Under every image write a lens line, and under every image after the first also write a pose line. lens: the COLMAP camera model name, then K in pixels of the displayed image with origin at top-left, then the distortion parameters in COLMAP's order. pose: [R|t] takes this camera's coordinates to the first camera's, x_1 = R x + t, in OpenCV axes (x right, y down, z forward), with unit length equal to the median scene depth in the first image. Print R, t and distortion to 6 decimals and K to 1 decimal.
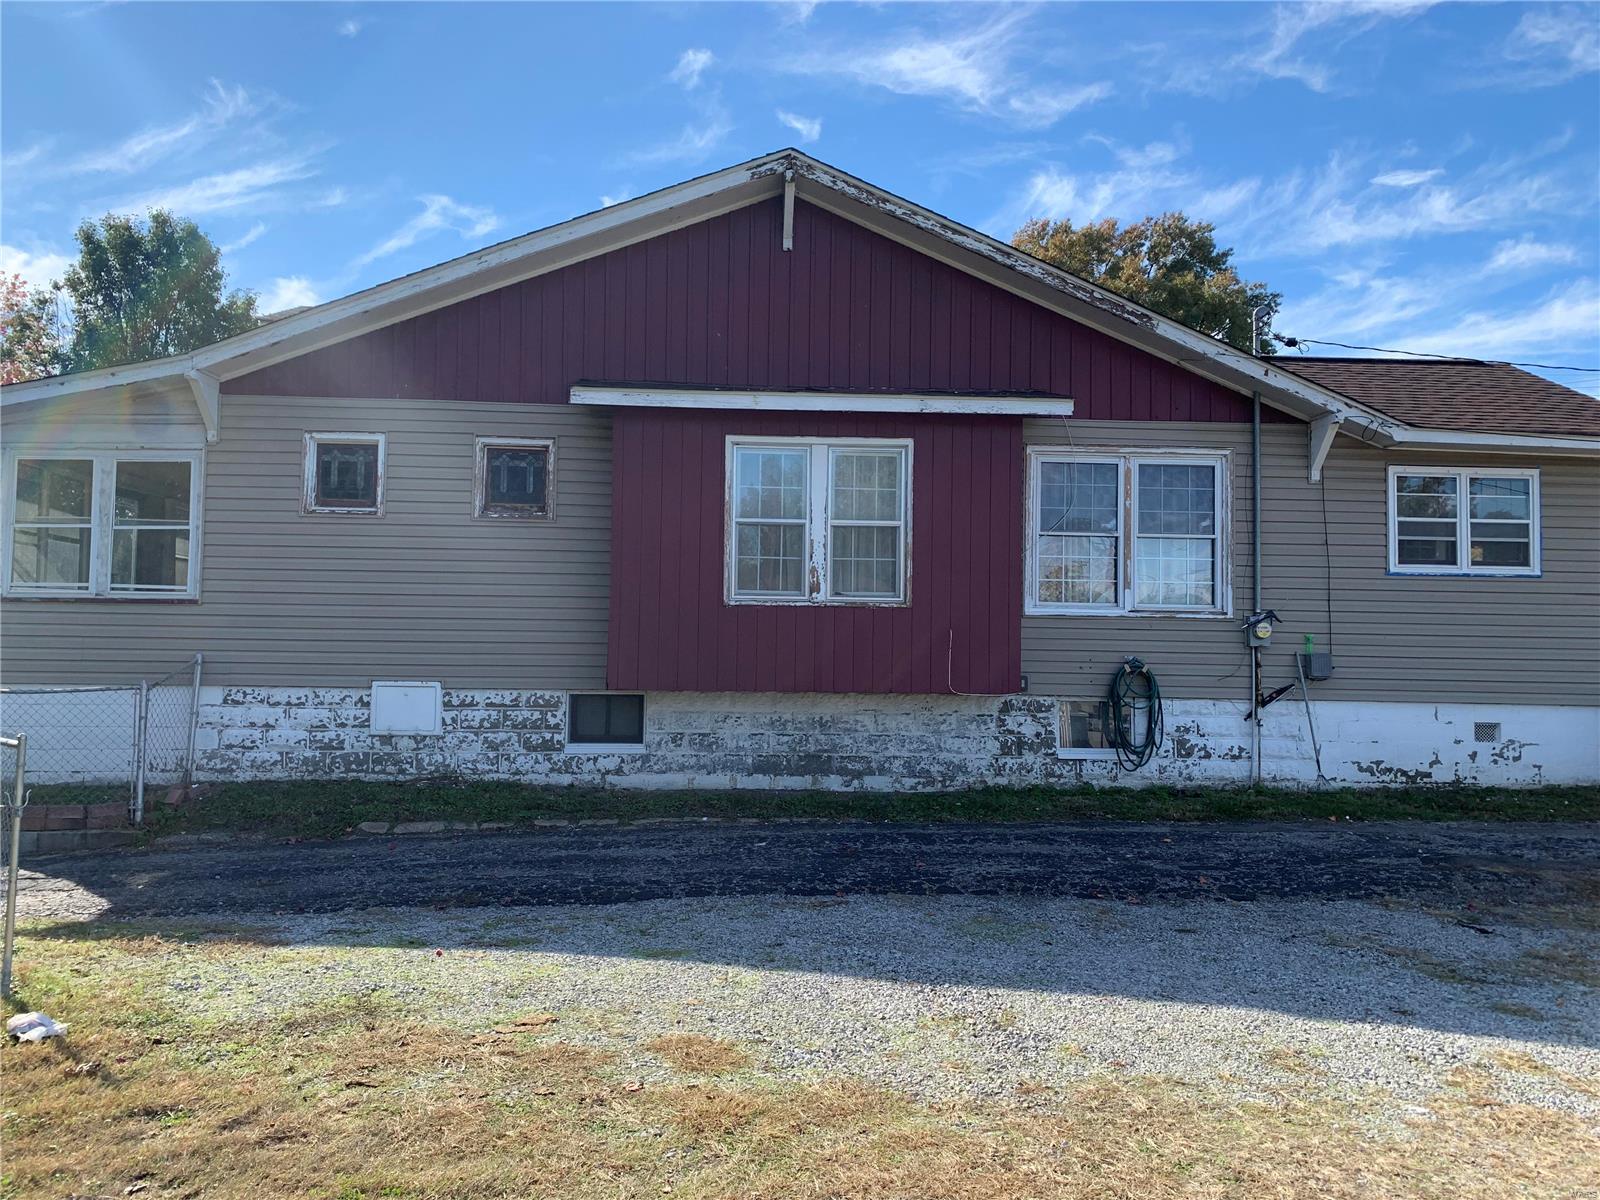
lens RADIAL K [[1247.1, 0, 794.4], [0, 1247.1, 585.6], [0, 0, 1]] dist [0.007205, 0.009066]
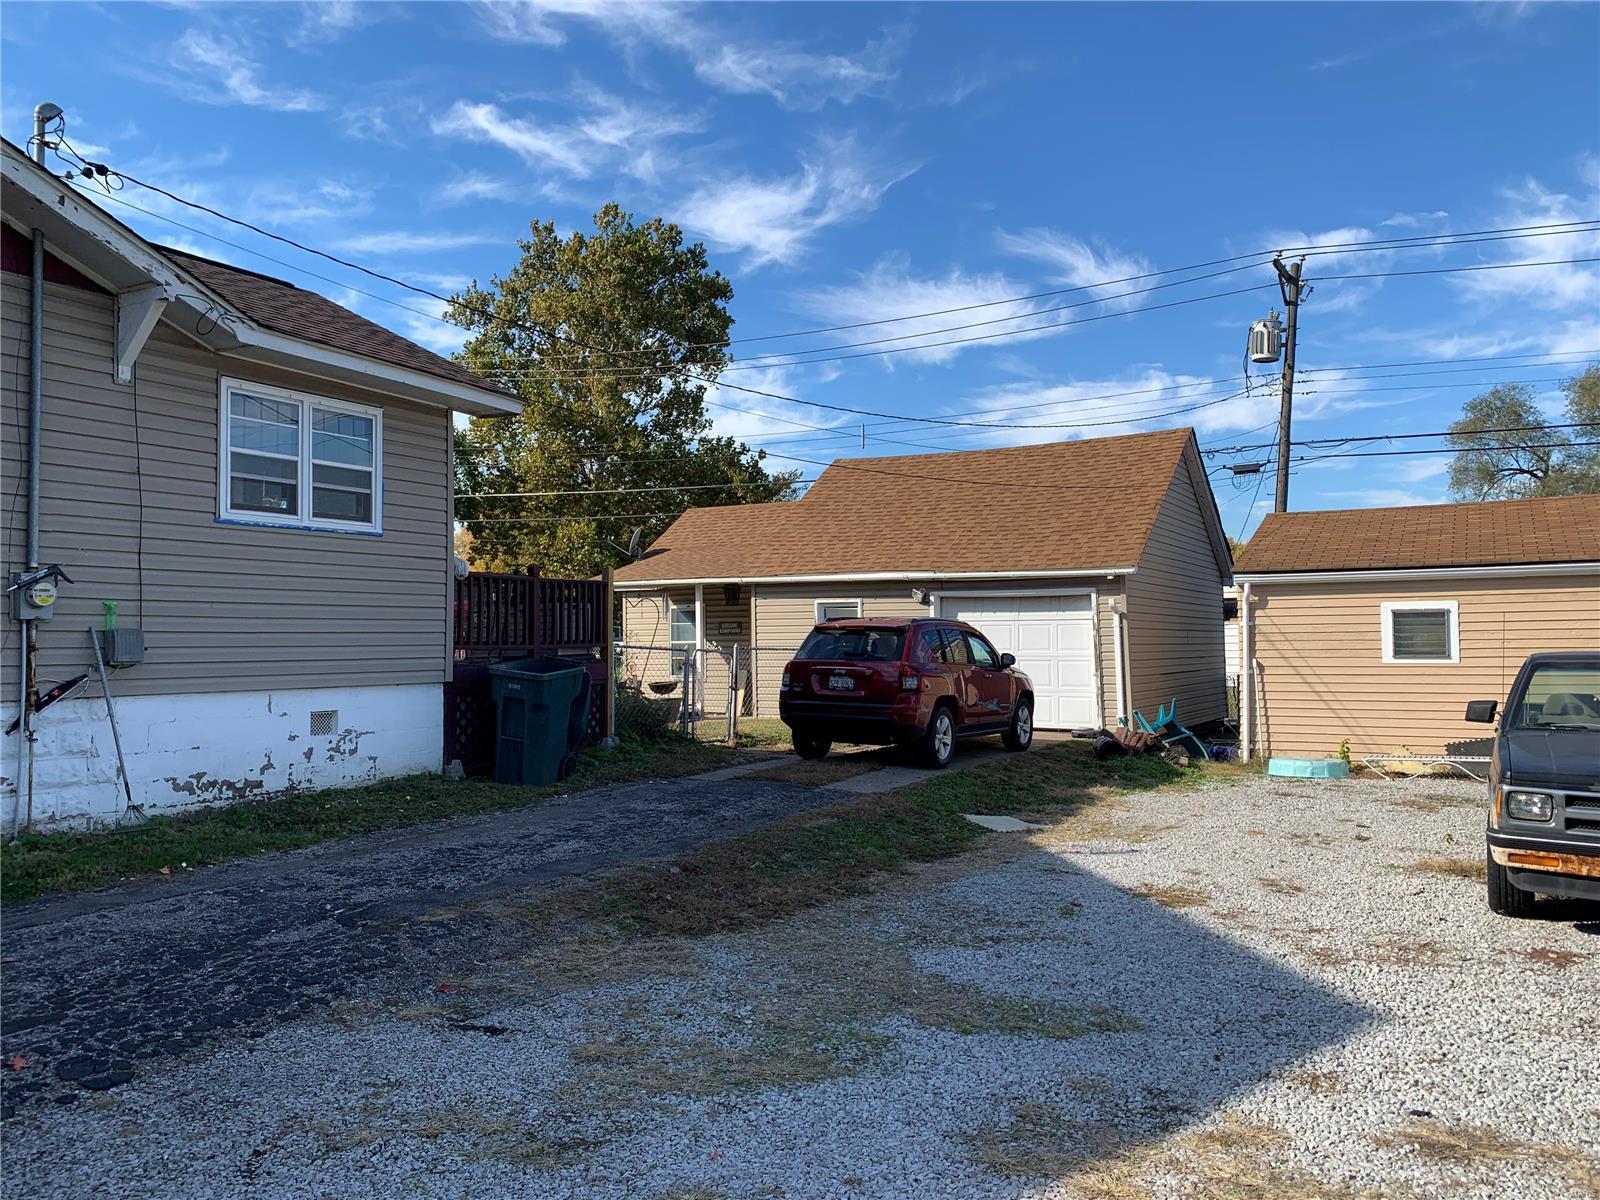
lens RADIAL K [[1247.1, 0, 794.4], [0, 1247.1, 585.6], [0, 0, 1]] dist [0.007205, 0.009066]
pose [[0.551942, 0.015631, 0.833736, 0.044272], [-0.030078, 0.999547, 0.001173, 0.018031], [-0.833340, -0.025725, 0.552162, 0.301828]]
